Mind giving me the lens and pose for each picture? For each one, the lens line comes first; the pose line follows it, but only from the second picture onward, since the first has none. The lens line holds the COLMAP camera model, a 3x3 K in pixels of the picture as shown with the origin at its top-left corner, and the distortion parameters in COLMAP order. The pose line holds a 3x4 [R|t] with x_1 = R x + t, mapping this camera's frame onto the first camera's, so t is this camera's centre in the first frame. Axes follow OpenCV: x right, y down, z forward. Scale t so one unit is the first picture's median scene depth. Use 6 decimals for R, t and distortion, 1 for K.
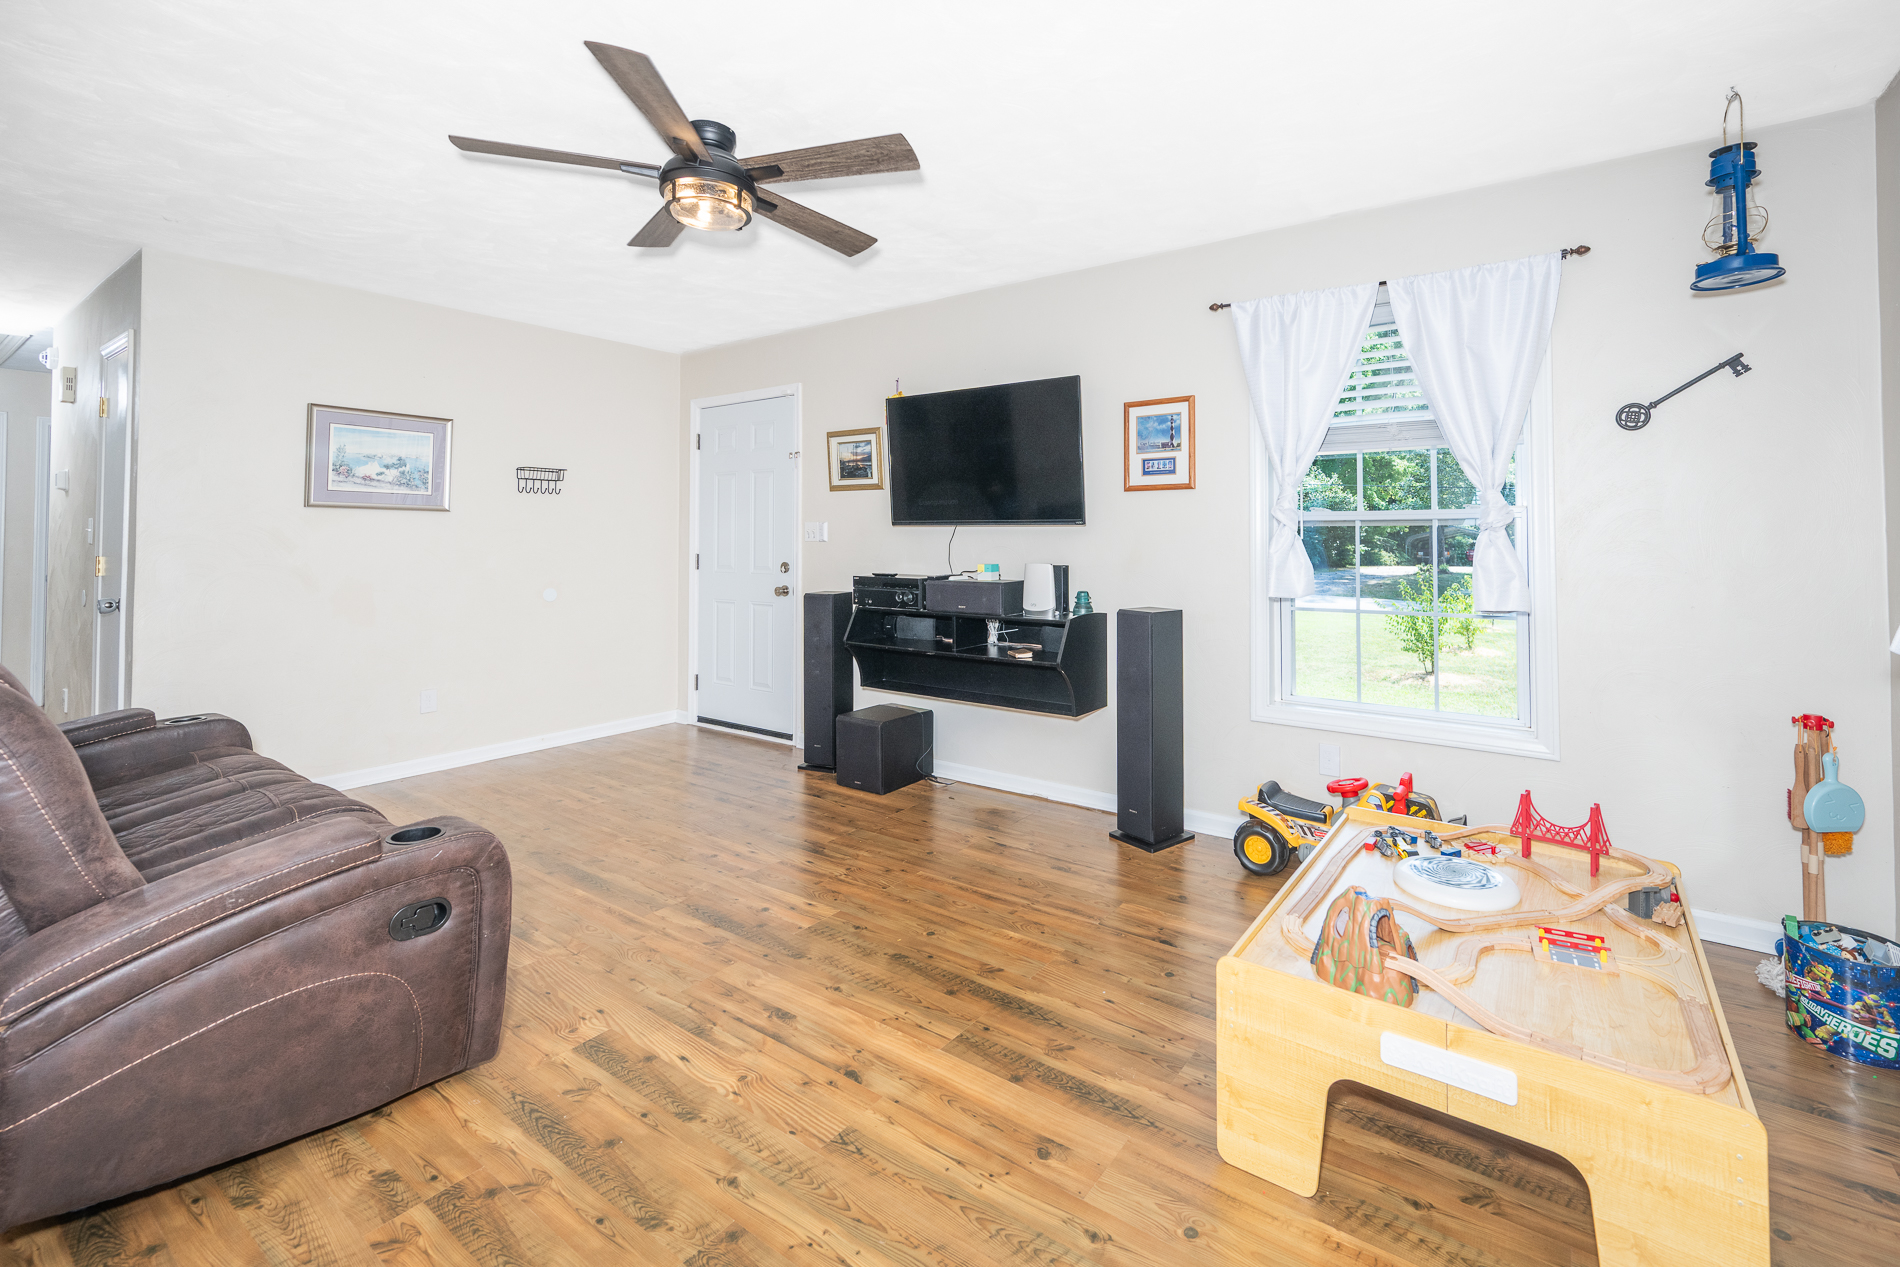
lens RADIAL K [[808.2, 0, 1002.4], [0, 808.2, 518.0], [0, 0, 1]] dist [0.001373, 0.000027]
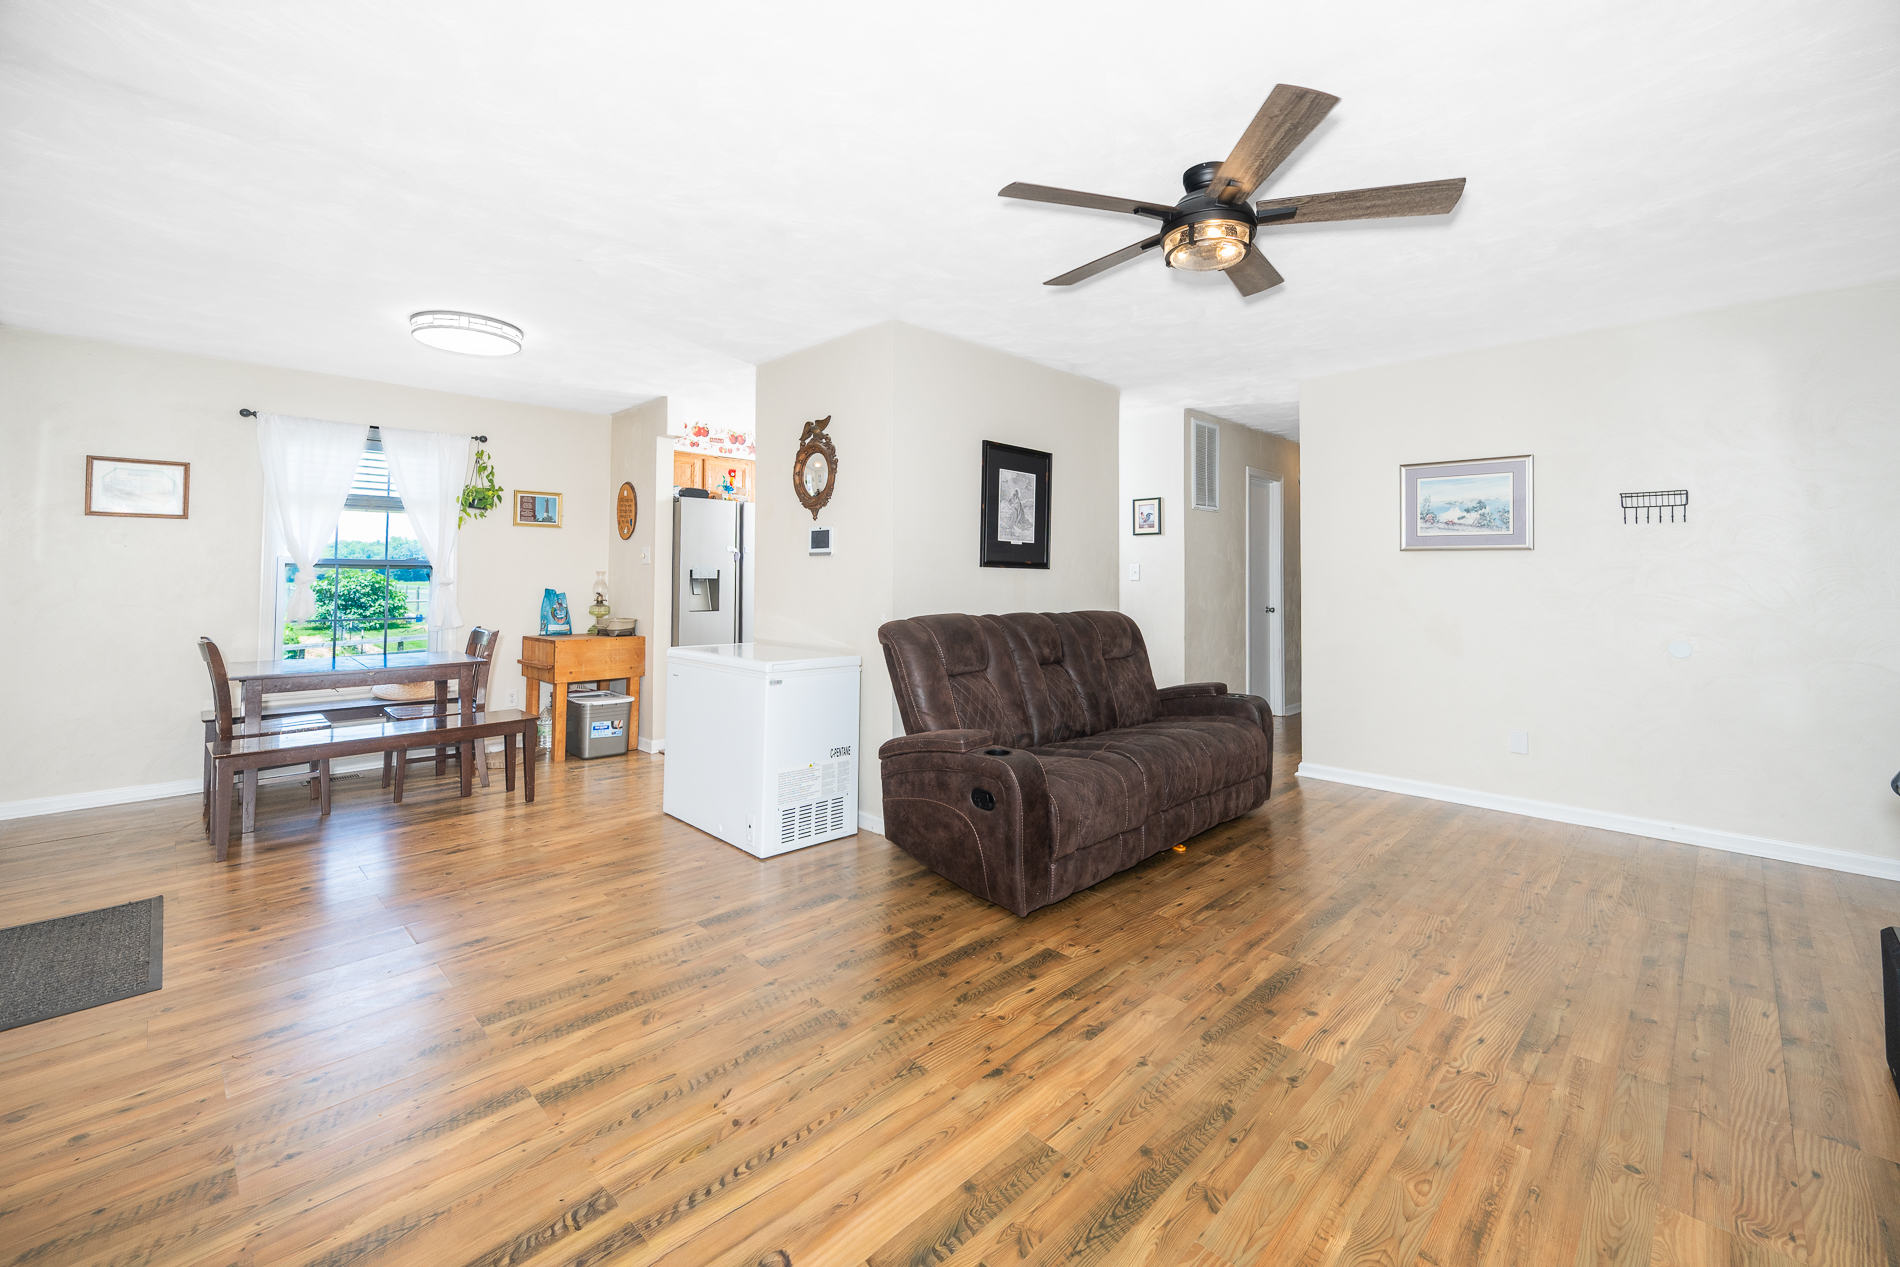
lens RADIAL K [[773.5, 0, 927.5], [0, 773.5, 558.3], [0, 0, 1]] dist [-0.000393, 0.000234]
pose [[-0.191835, -0.031633, -0.980917, 0.557164], [0.032427, 0.998730, -0.038549, 0.023281], [0.980891, -0.039204, -0.190565, 0.725479]]
